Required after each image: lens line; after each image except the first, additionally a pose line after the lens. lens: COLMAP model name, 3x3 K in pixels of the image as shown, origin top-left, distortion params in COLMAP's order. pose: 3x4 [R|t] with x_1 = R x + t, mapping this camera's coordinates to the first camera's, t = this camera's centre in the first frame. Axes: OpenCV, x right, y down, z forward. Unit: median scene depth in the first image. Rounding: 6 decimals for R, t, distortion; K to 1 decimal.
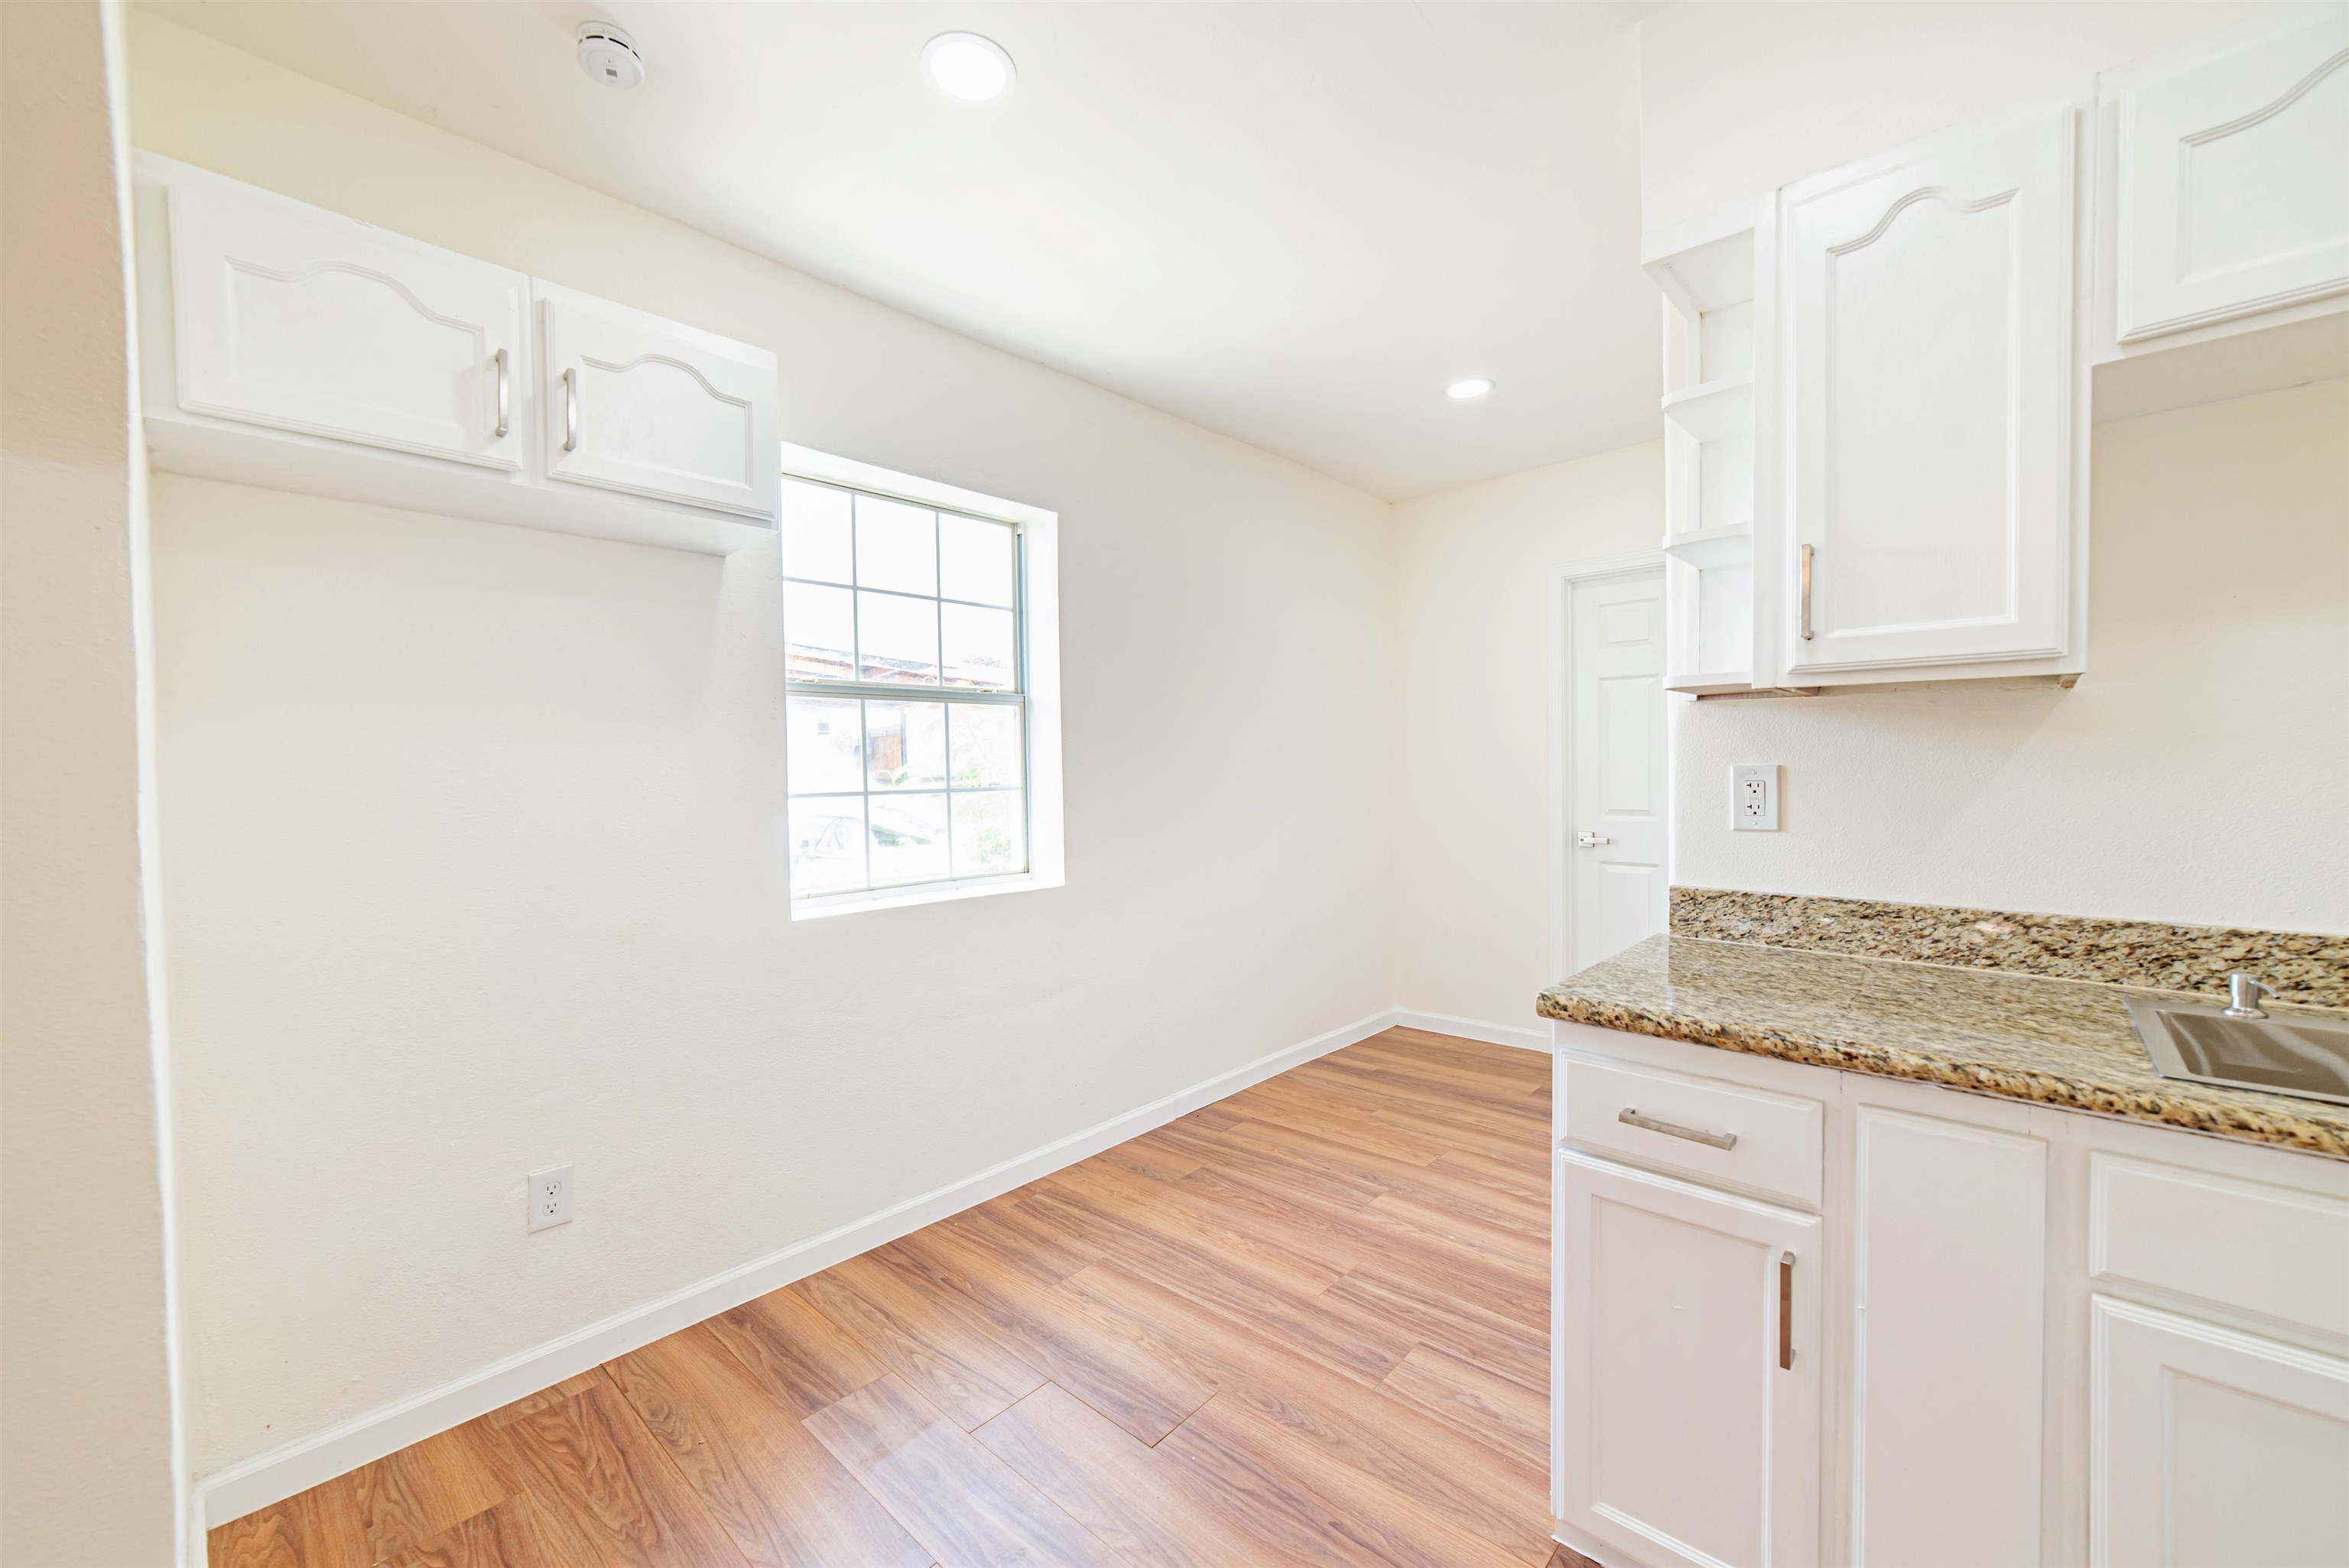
lens RADIAL K [[913.2, 0, 1176.5], [0, 913.2, 790.9], [0, 0, 1]] dist [-0.018582, 0.006835]
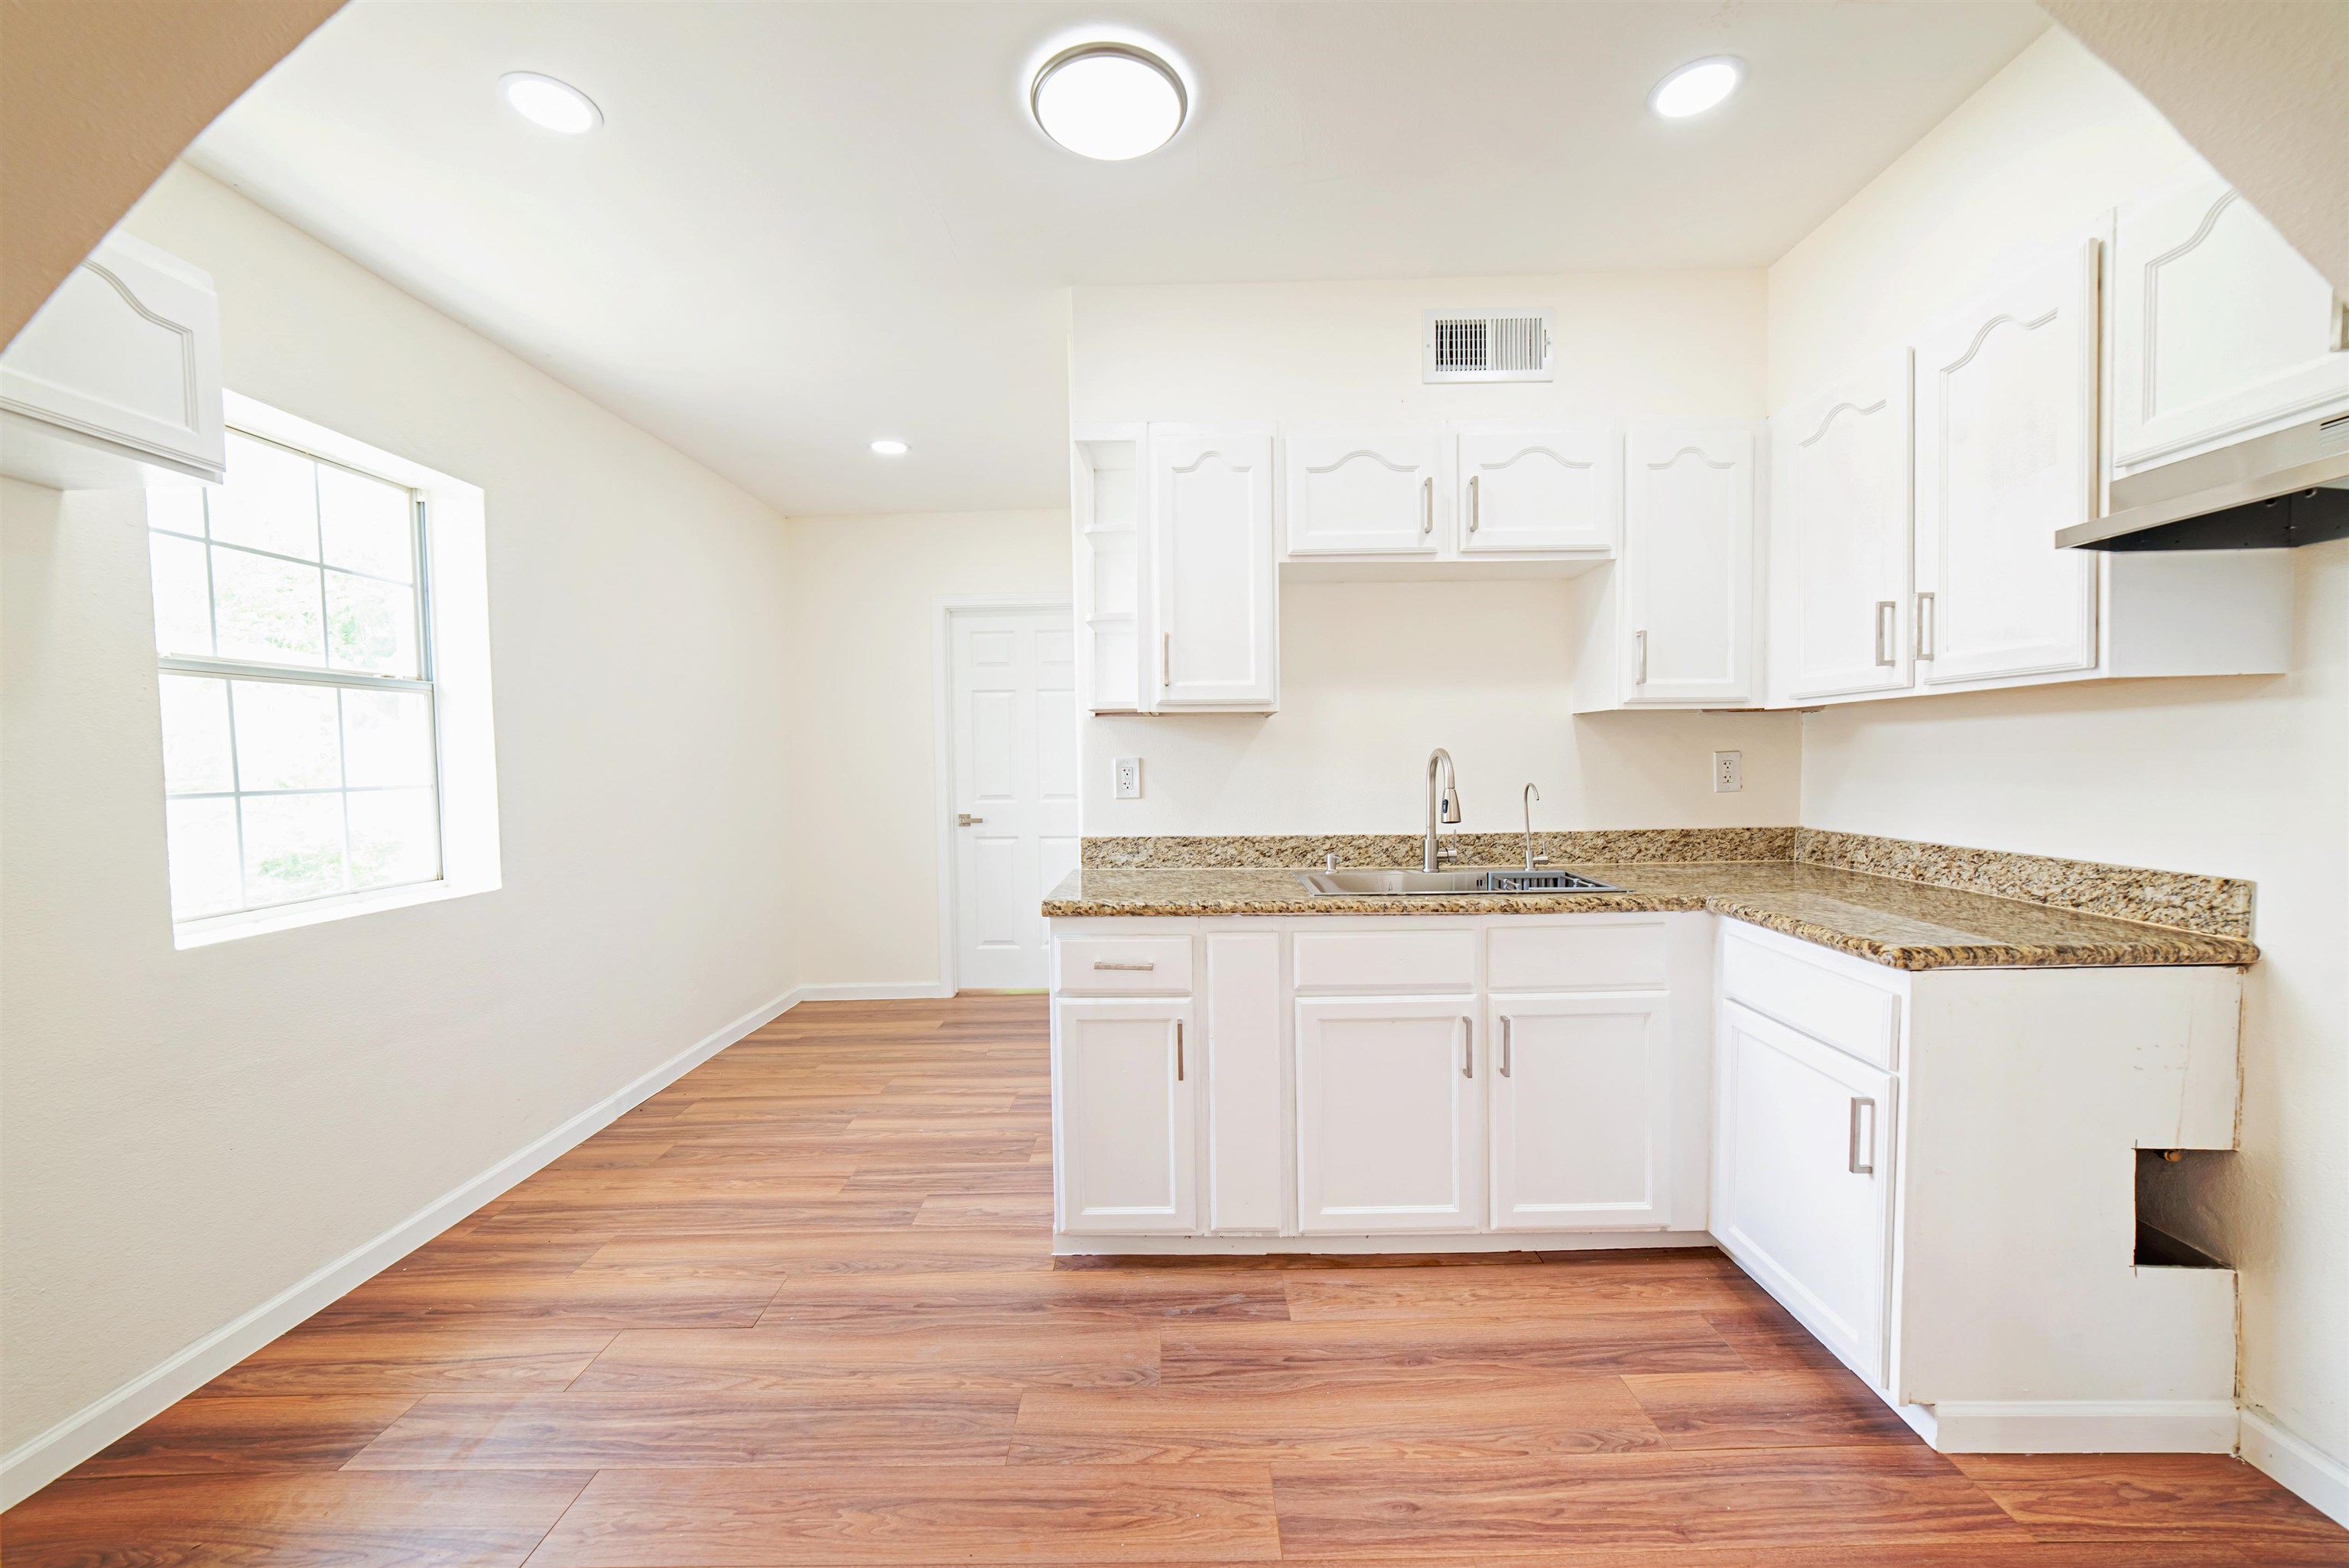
lens RADIAL K [[913.2, 0, 1172.4], [0, 913.2, 790.4], [0, 0, 1]] dist [-0.018582, 0.006835]
pose [[0.742746, -0.022701, 0.669188, -0.404910], [0.021340, 0.999720, 0.010229, 0.014821], [-0.669233, 0.006683, 0.743023, -0.269816]]
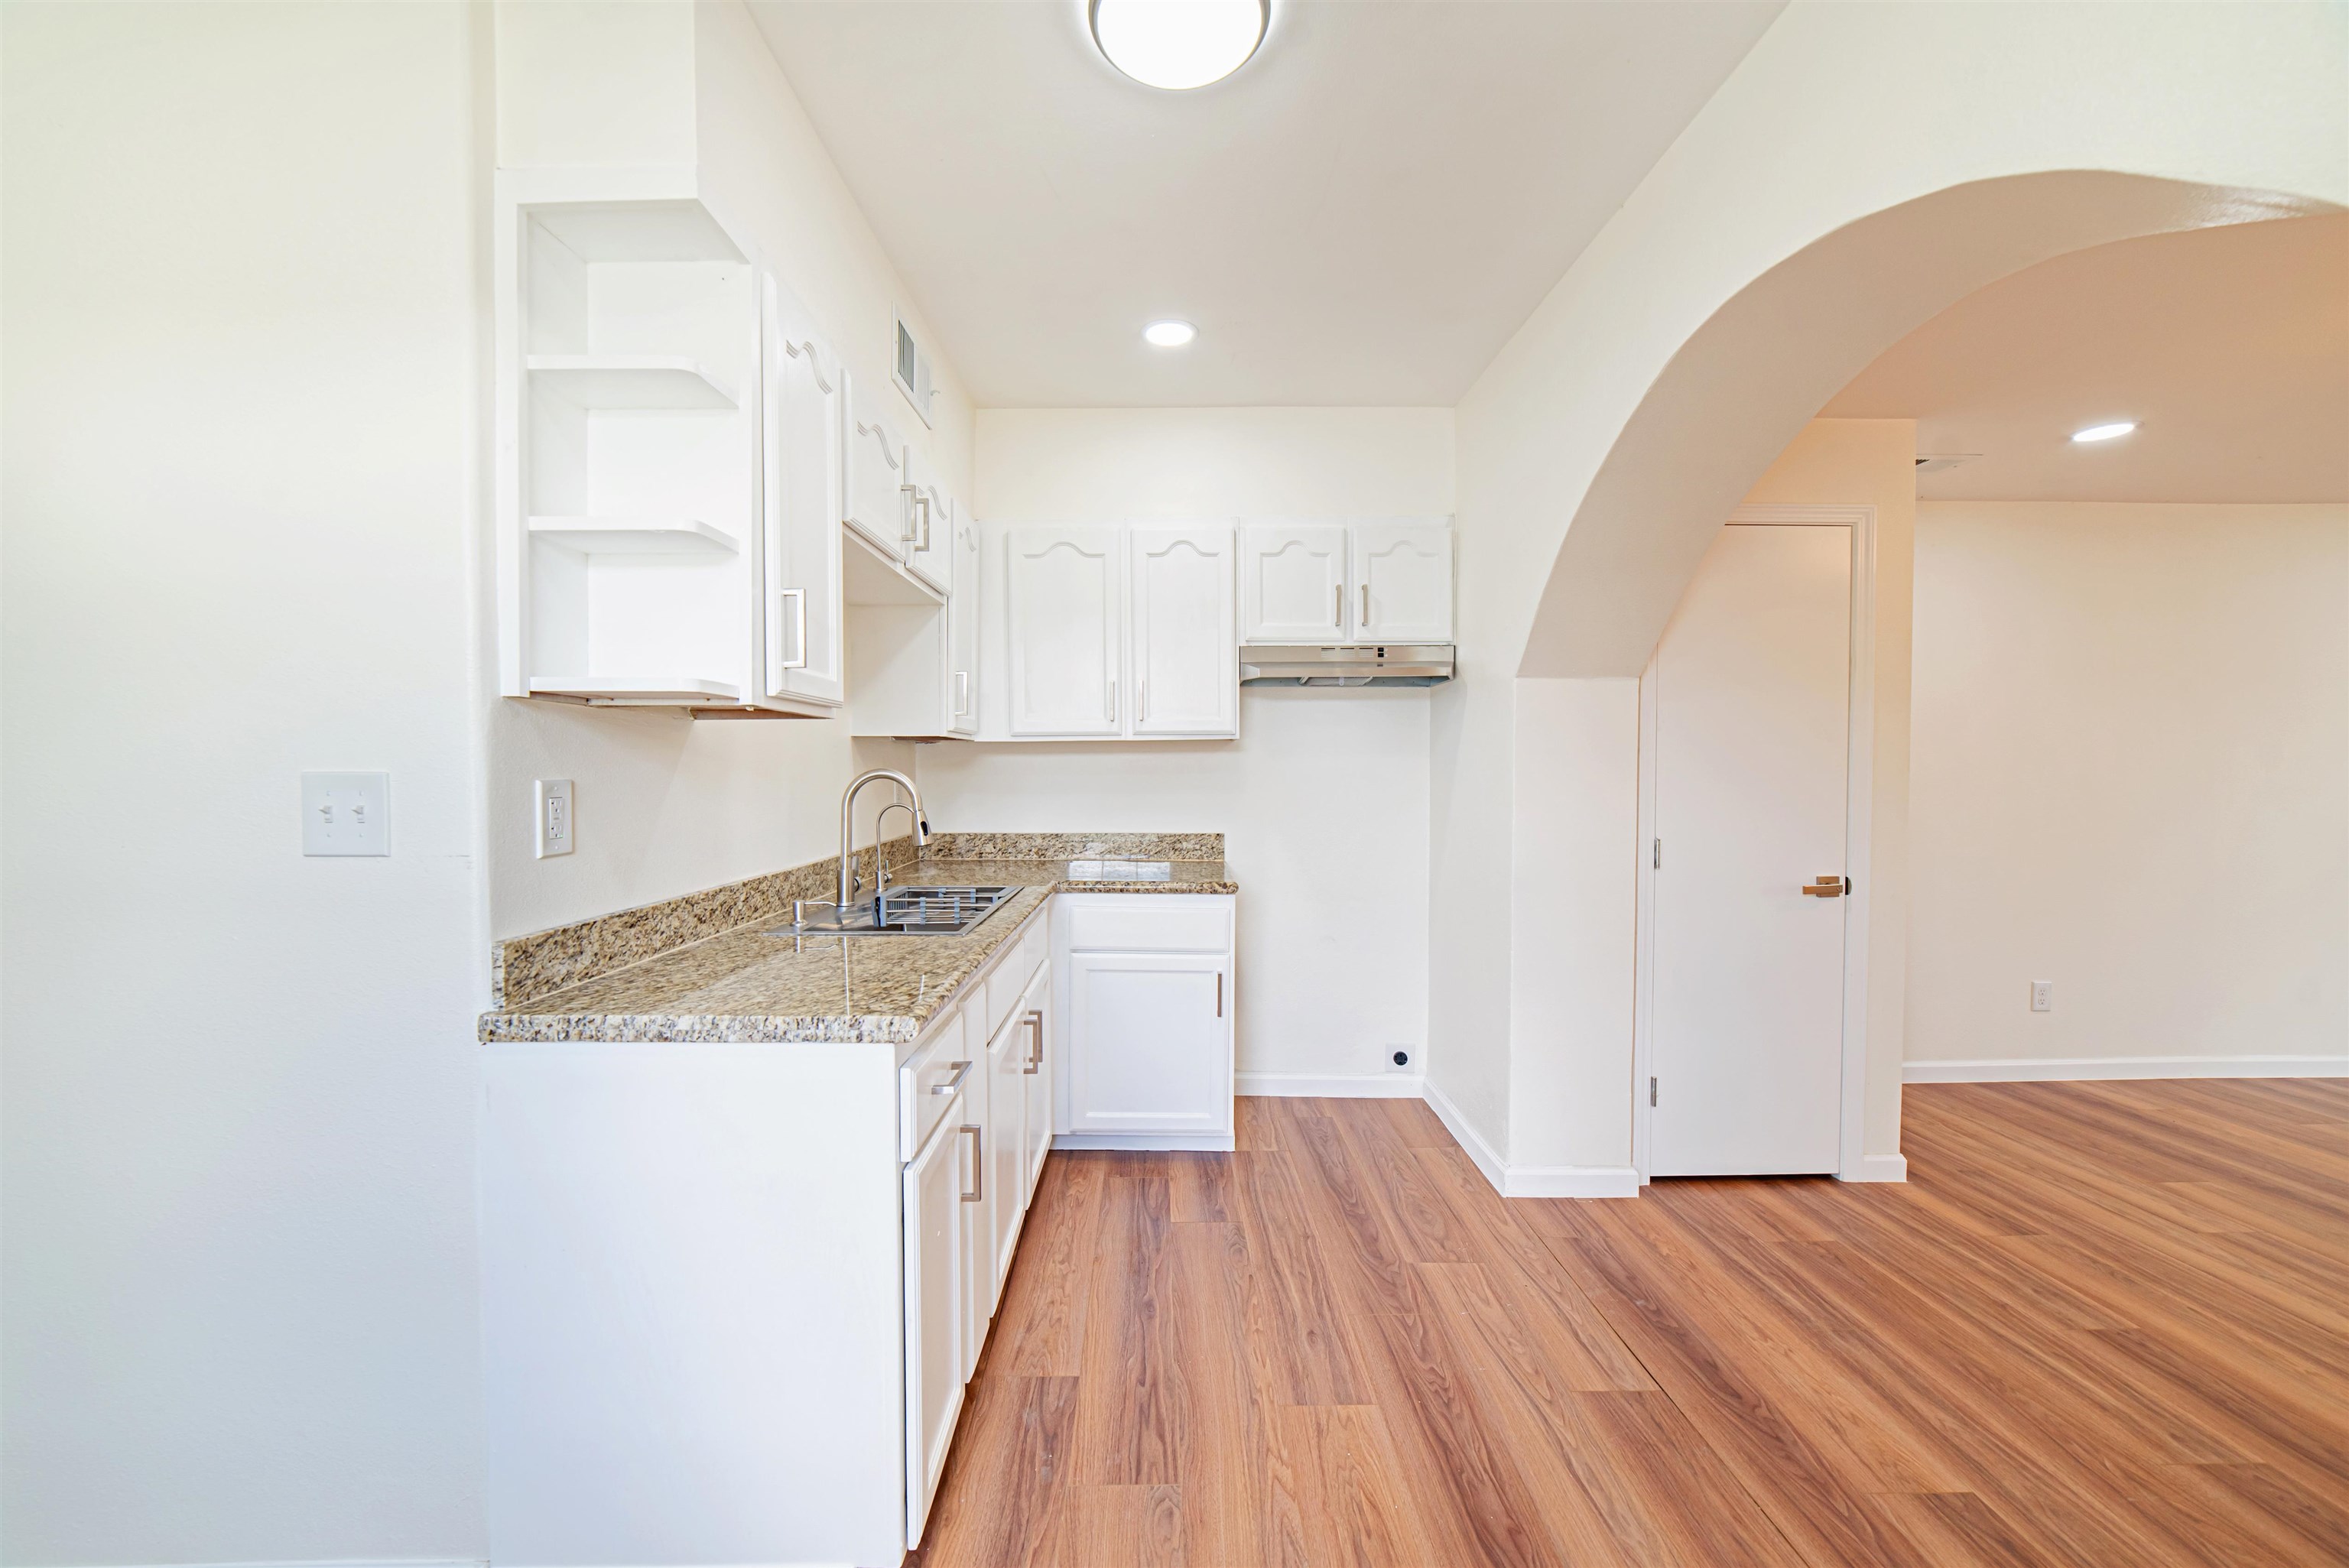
lens RADIAL K [[913.2, 0, 1161.6], [0, 913.2, 791.8], [0, 0, 1]] dist [-0.018582, 0.006835]
pose [[-0.678247, -0.007883, 0.734792, -0.392746], [0.027167, 0.998990, 0.035794, -0.032598], [-0.734332, 0.044239, -0.677348, 1.199711]]
